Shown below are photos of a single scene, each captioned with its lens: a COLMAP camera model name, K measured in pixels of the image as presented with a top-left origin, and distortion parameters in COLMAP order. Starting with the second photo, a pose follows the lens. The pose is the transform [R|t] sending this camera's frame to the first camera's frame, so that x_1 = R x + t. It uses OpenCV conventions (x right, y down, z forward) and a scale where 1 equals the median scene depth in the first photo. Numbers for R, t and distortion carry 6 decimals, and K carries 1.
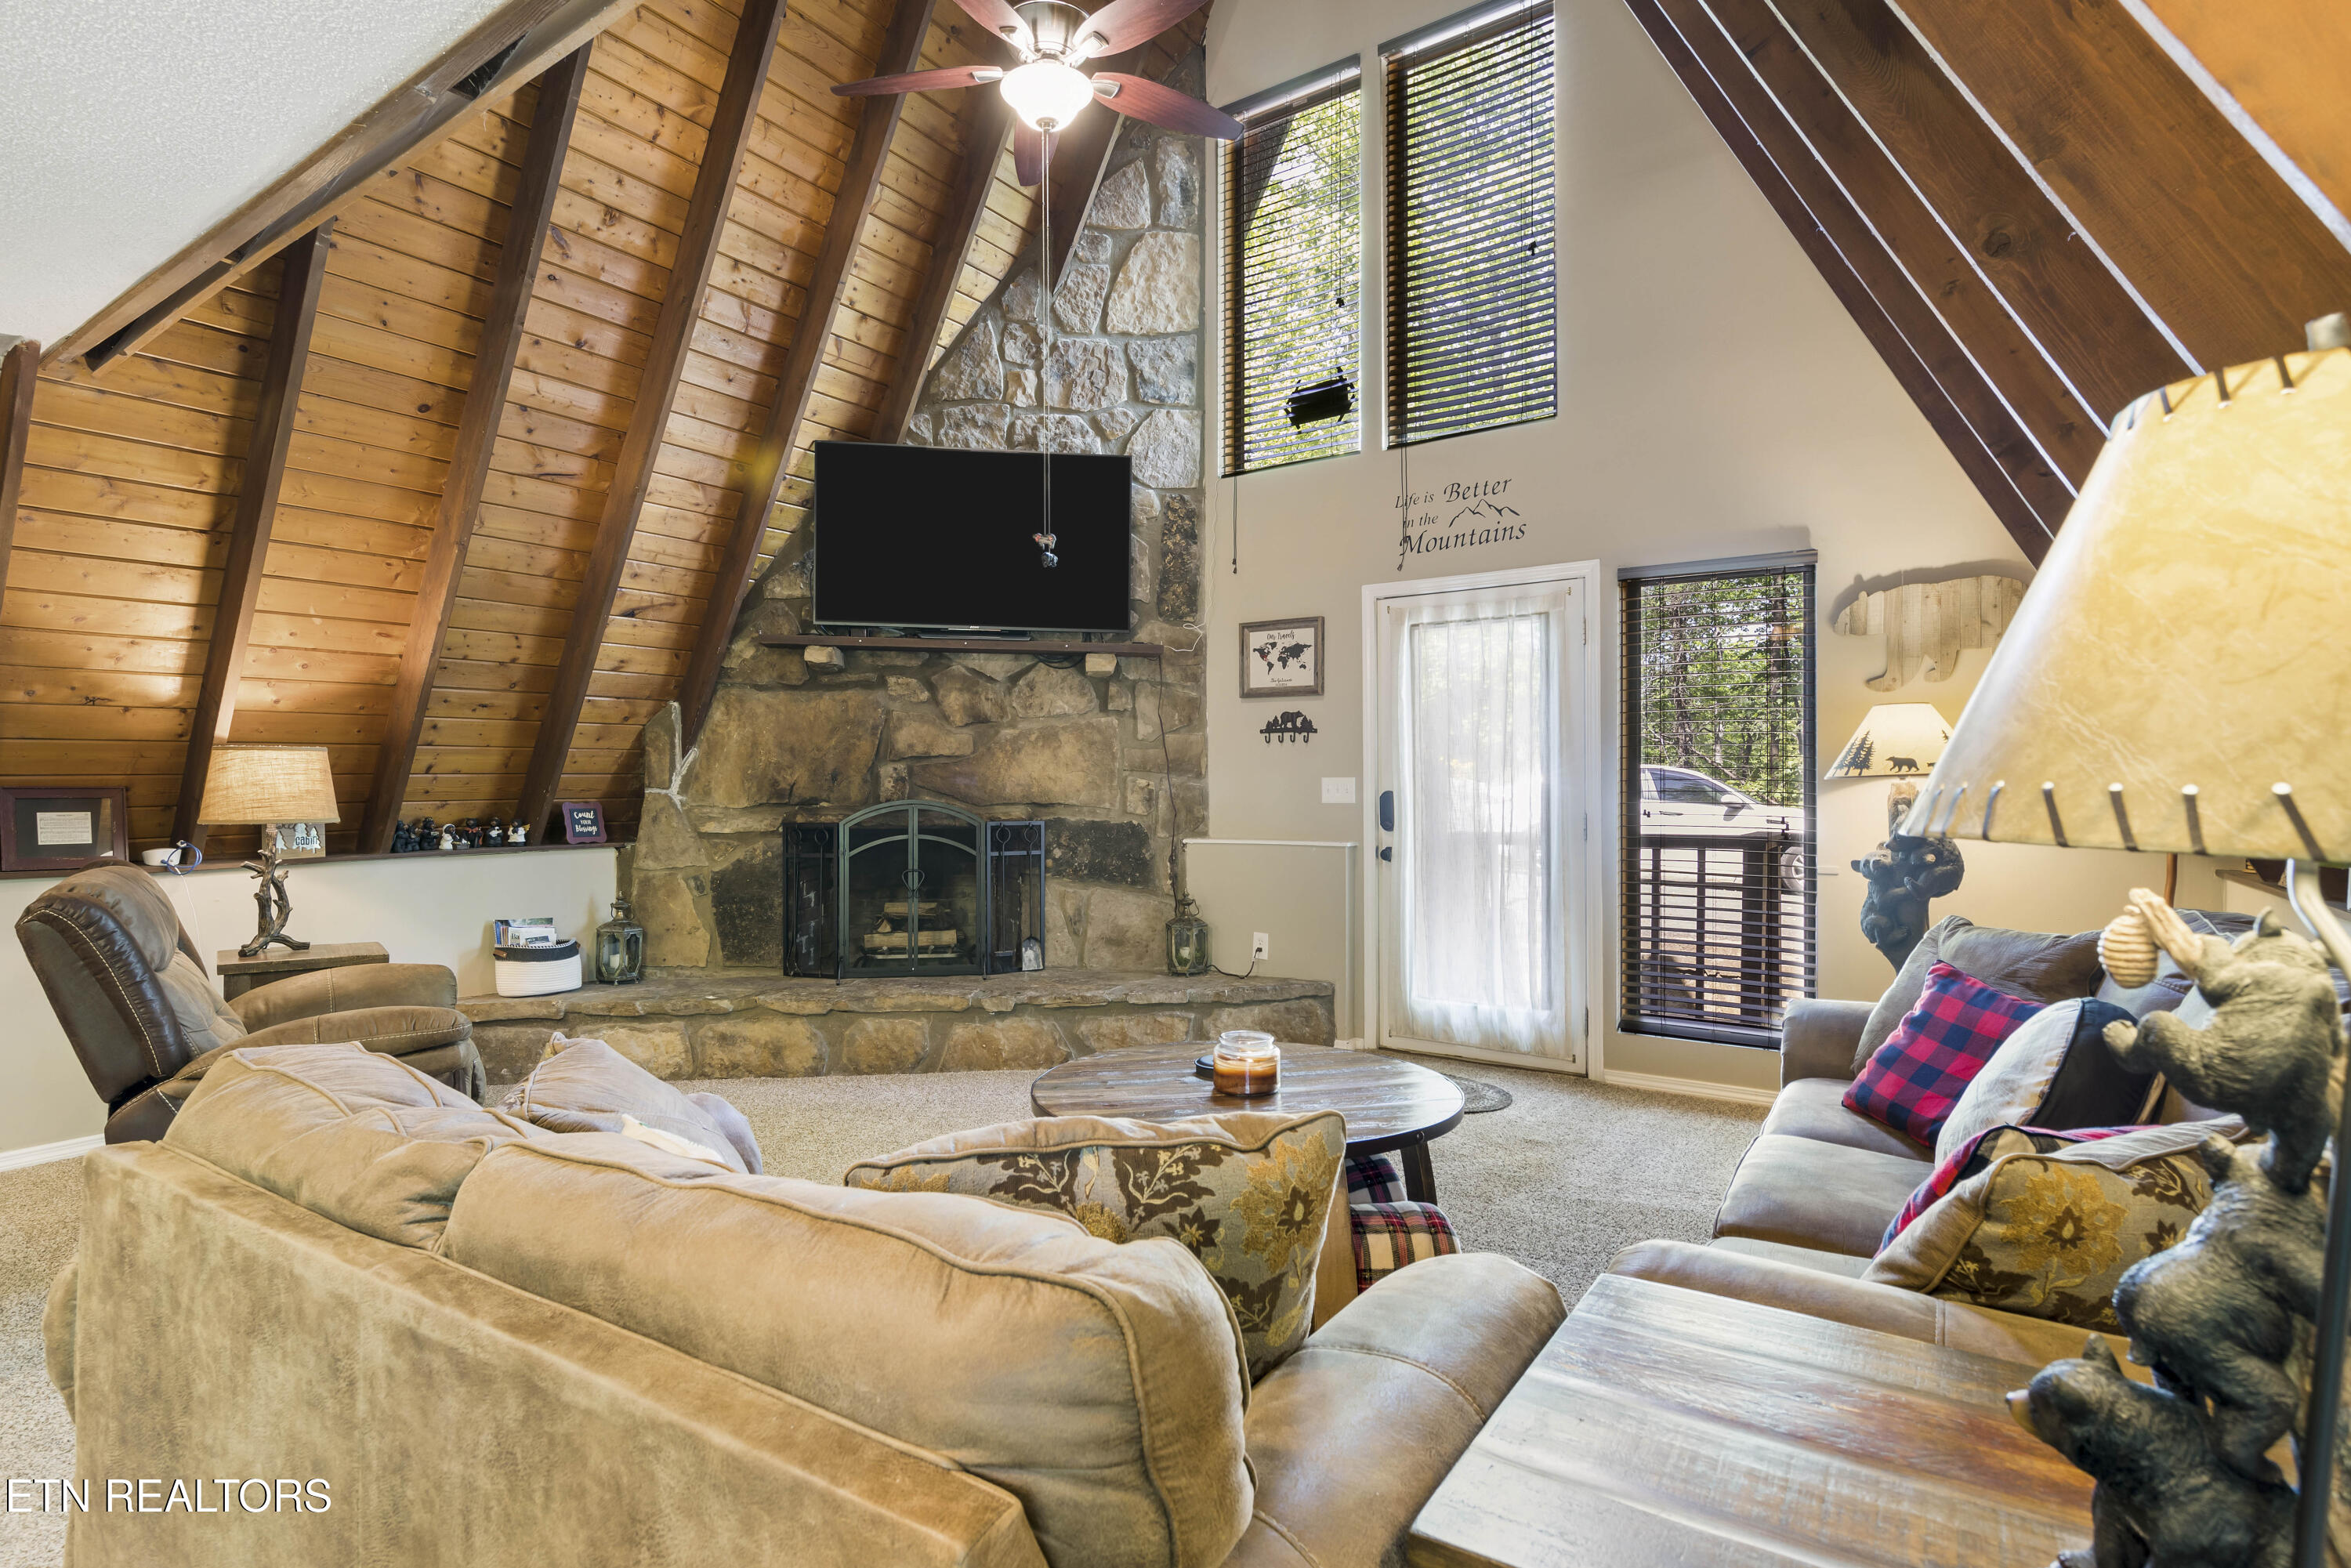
lens RADIAL K [[1199.9, 0, 1112.1], [0, 1199.9, 777.1], [0, 0, 1]] dist [0.012865, 0.000213]
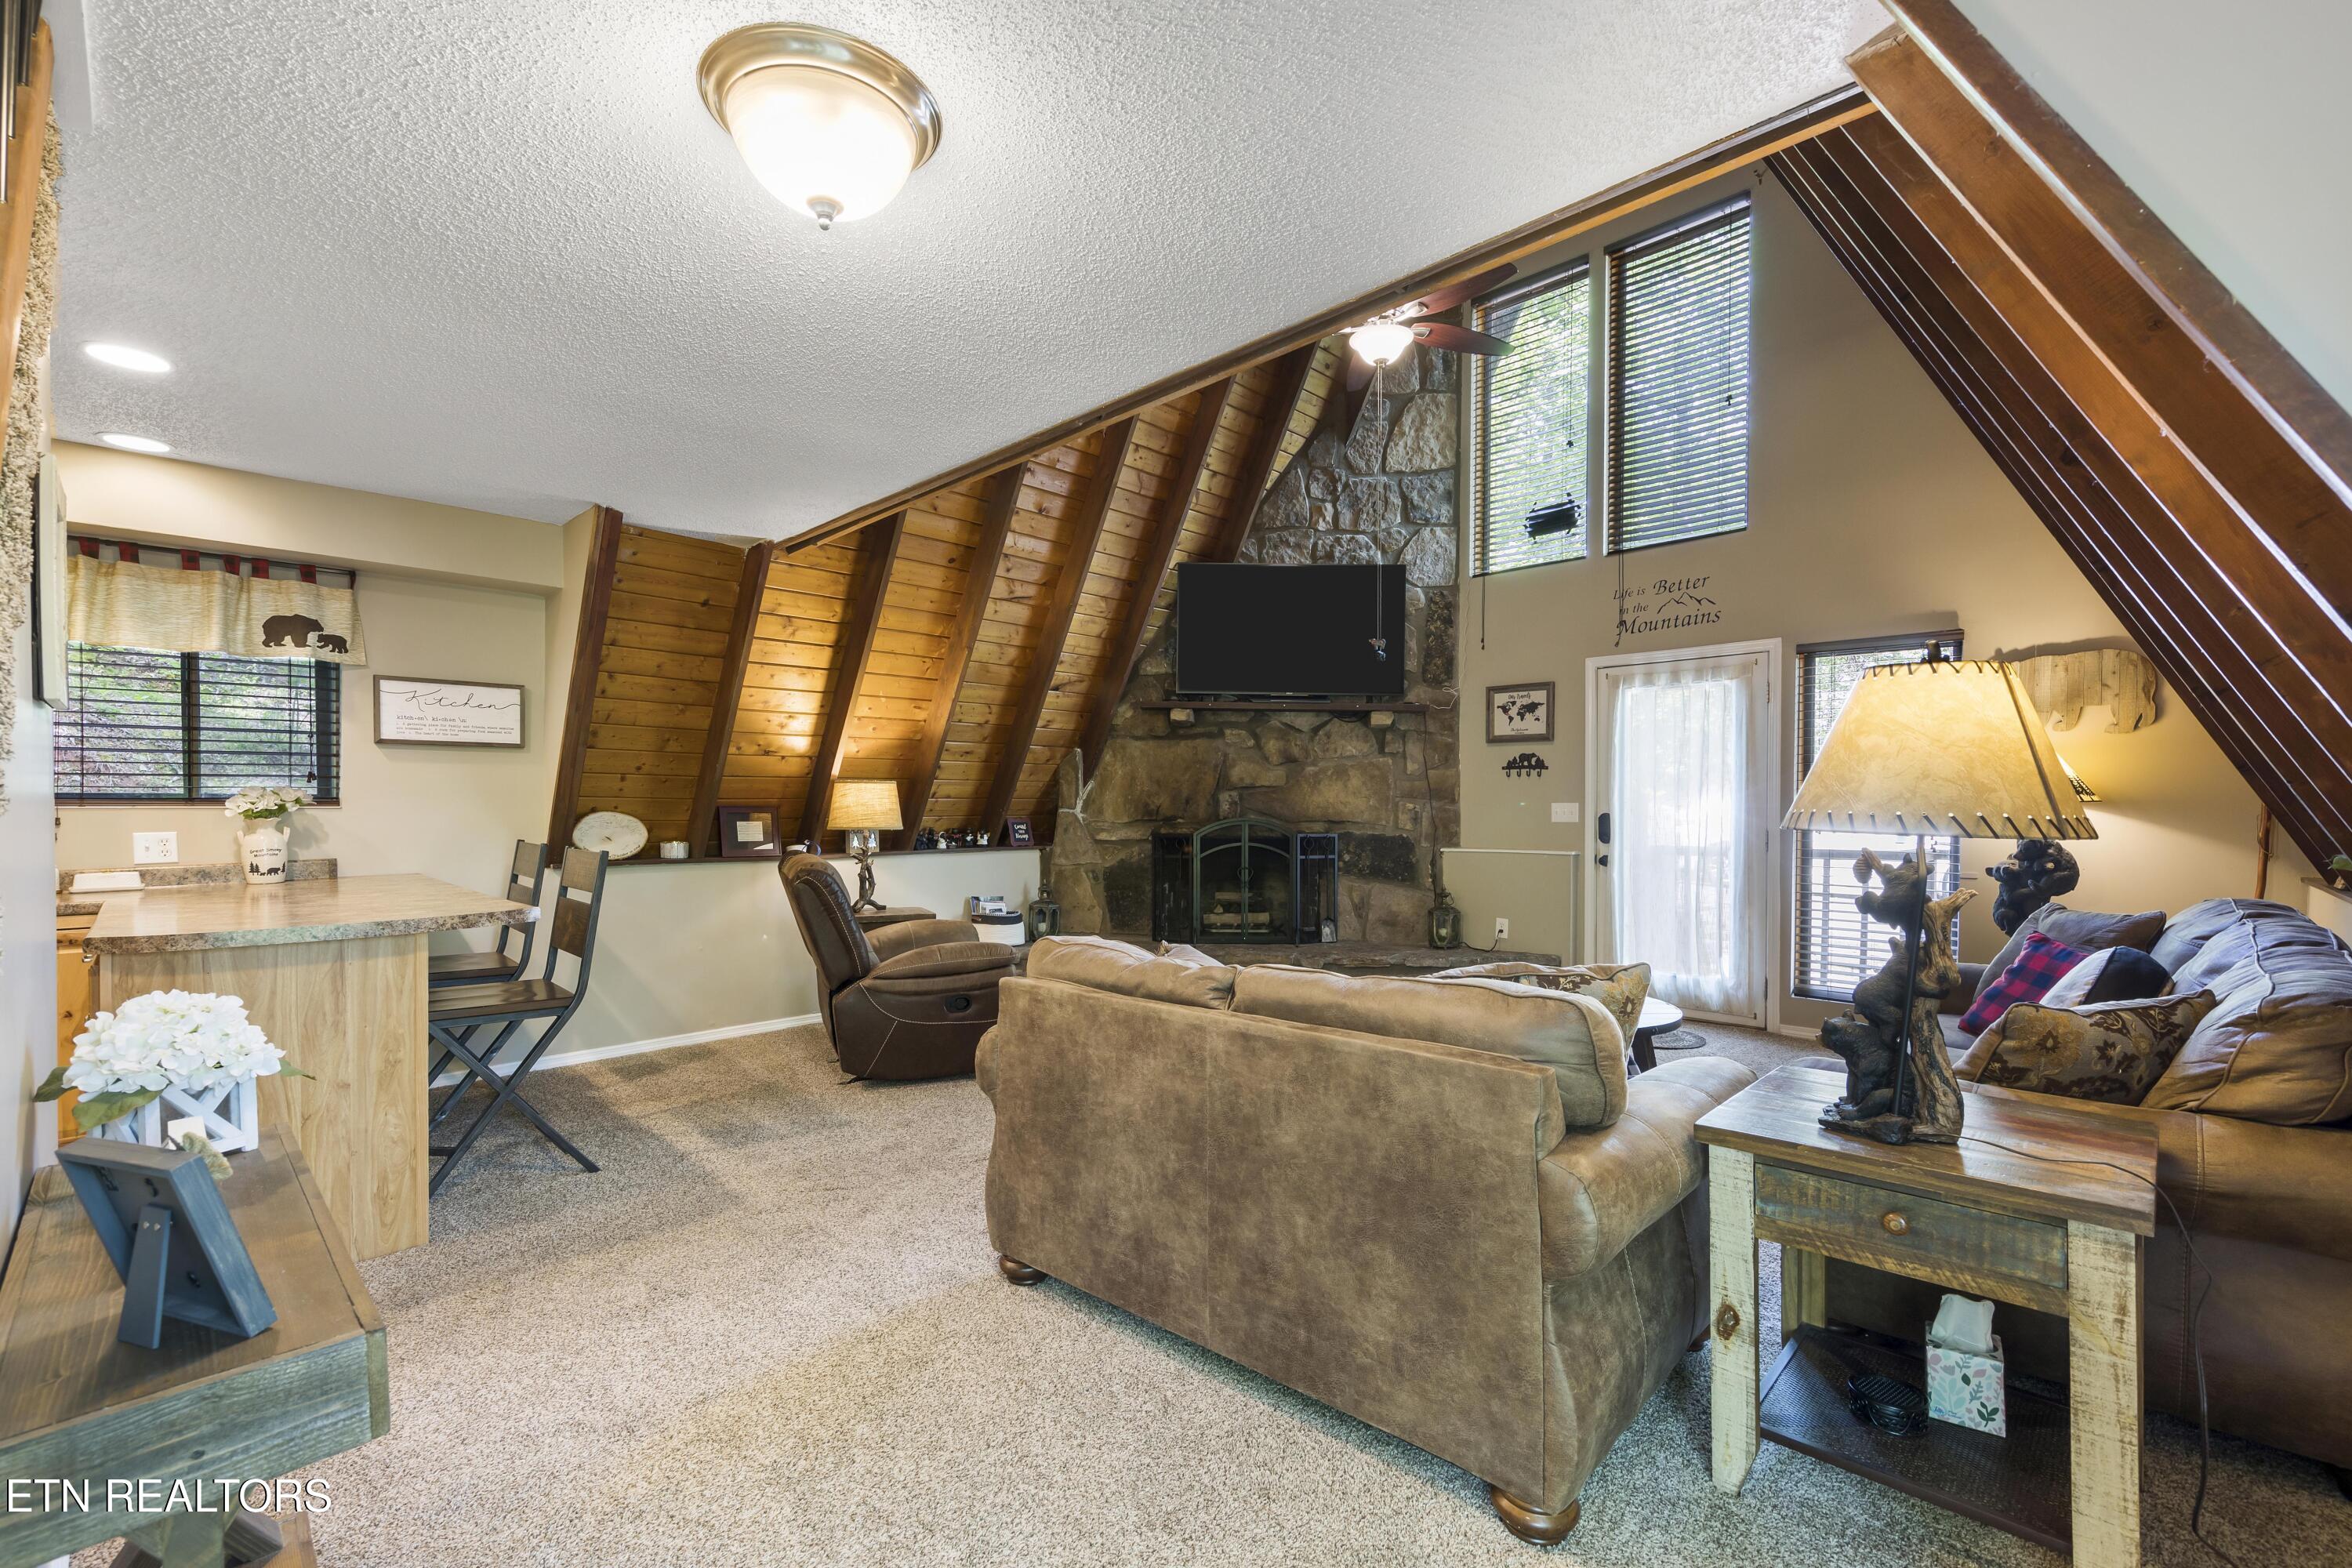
lens RADIAL K [[1013.2, 0, 1161.0], [0, 1013.2, 817.6], [0, 0, 1]] dist [0.014490, -0.001205]
pose [[0.987638, 0.006054, -0.156636, -0.076766], [-0.003493, 0.999856, 0.016622, -0.000602], [0.156714, -0.015870, 0.987517, -0.180452]]
